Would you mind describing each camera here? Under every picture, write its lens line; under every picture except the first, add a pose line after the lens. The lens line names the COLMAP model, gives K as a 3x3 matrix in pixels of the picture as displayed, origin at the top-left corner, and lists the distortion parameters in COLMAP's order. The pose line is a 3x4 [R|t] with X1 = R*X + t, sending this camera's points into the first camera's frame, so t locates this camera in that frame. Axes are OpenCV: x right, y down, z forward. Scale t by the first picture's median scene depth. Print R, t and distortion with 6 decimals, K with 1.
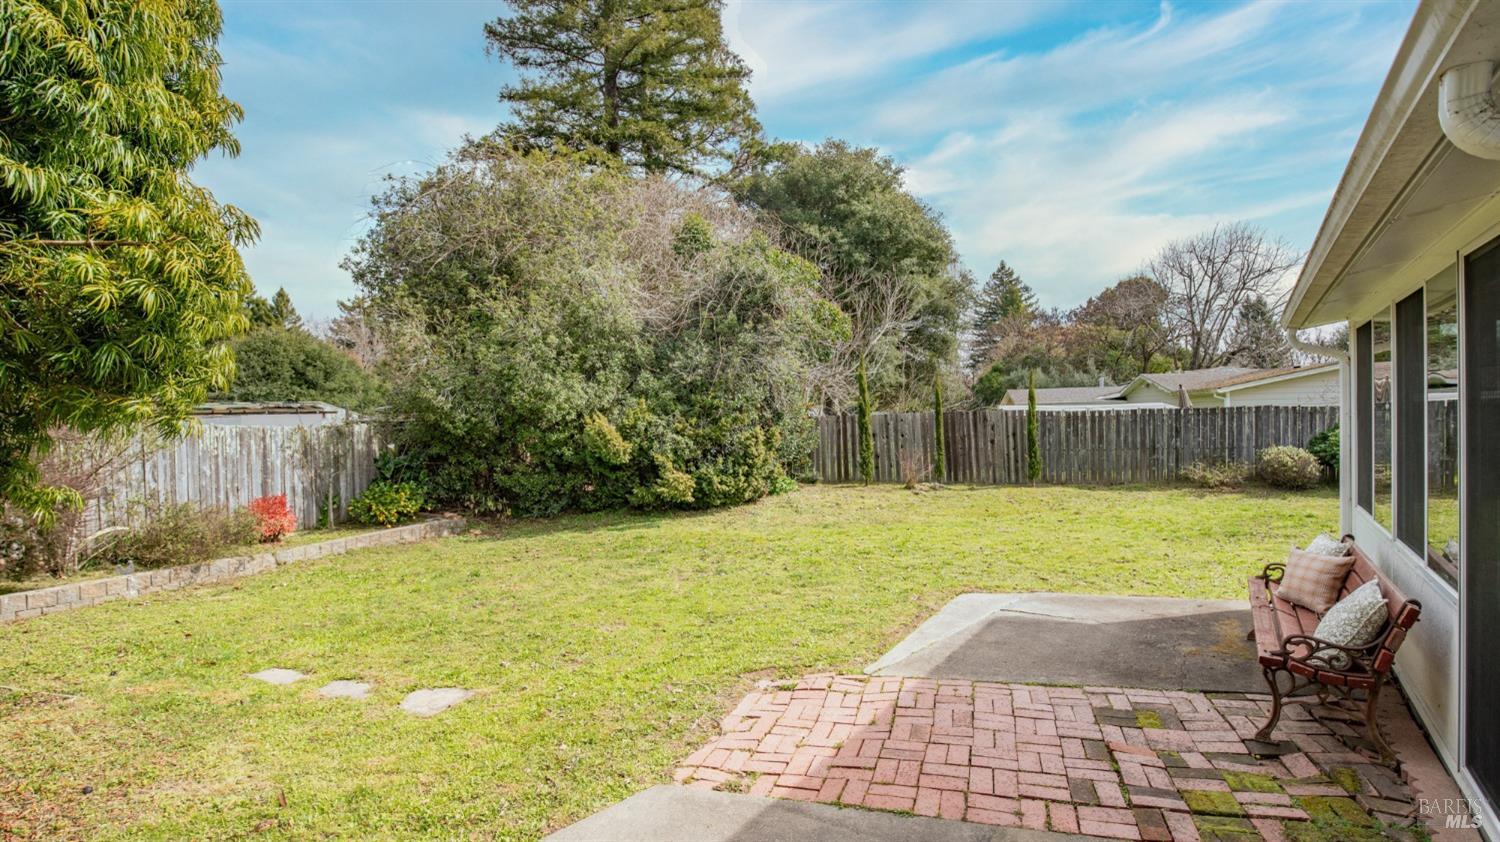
lens RADIAL K [[700.2, 0, 750.0], [0, 700.2, 421.0], [0, 0, 1]] dist [-0.003362, -0.000266]
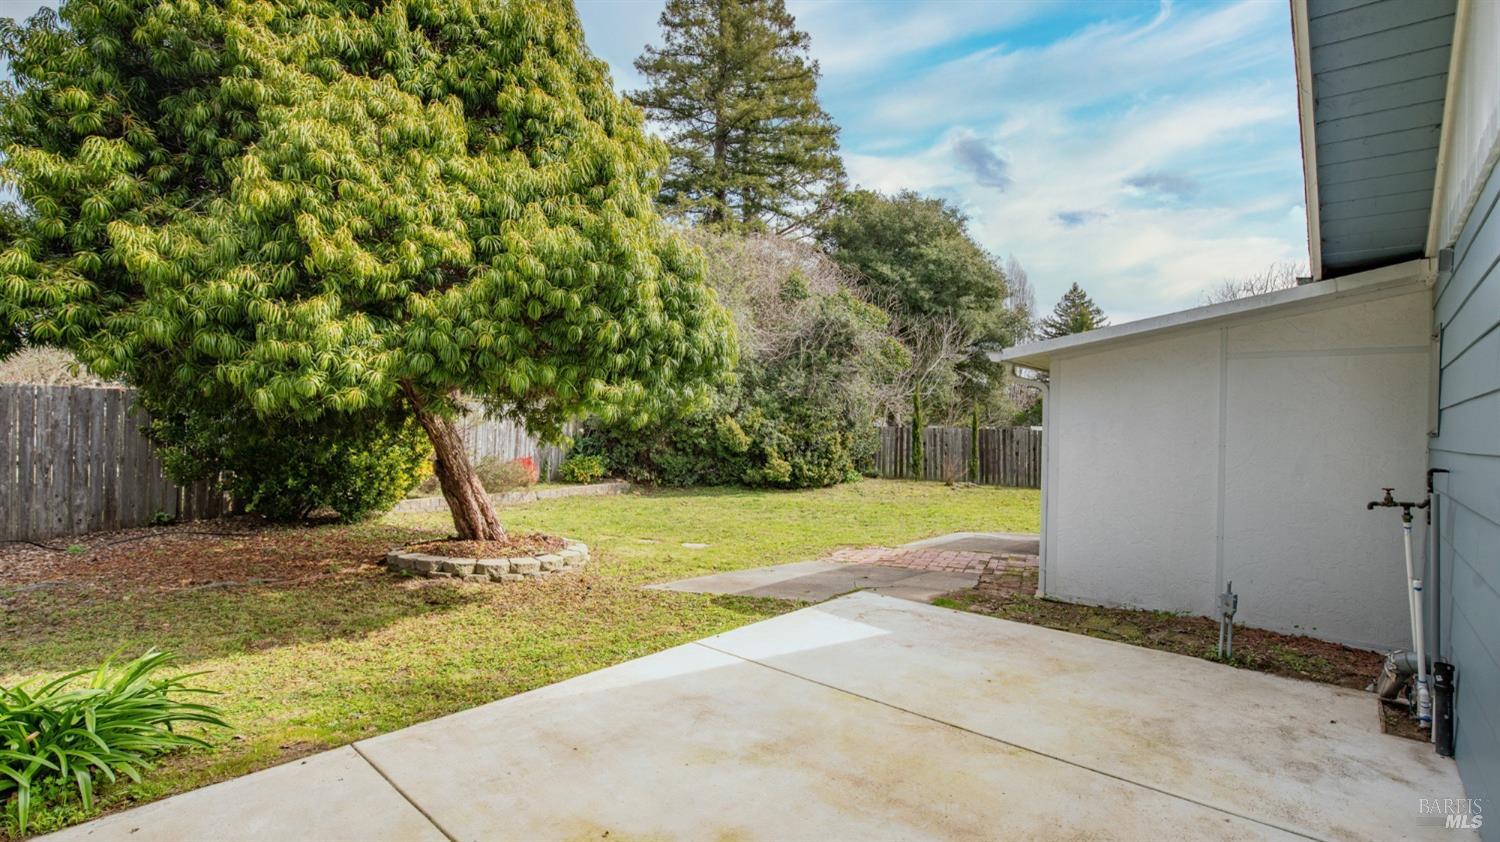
lens RADIAL K [[700.2, 0, 750.0], [0, 700.2, 421.0], [0, 0, 1]] dist [-0.003362, -0.000266]
pose [[0.994484, 0.055094, -0.089258, -0.031922], [-0.055735, 0.998435, -0.004698, 0.002928], [0.088860, 0.009646, 0.995997, -0.339719]]
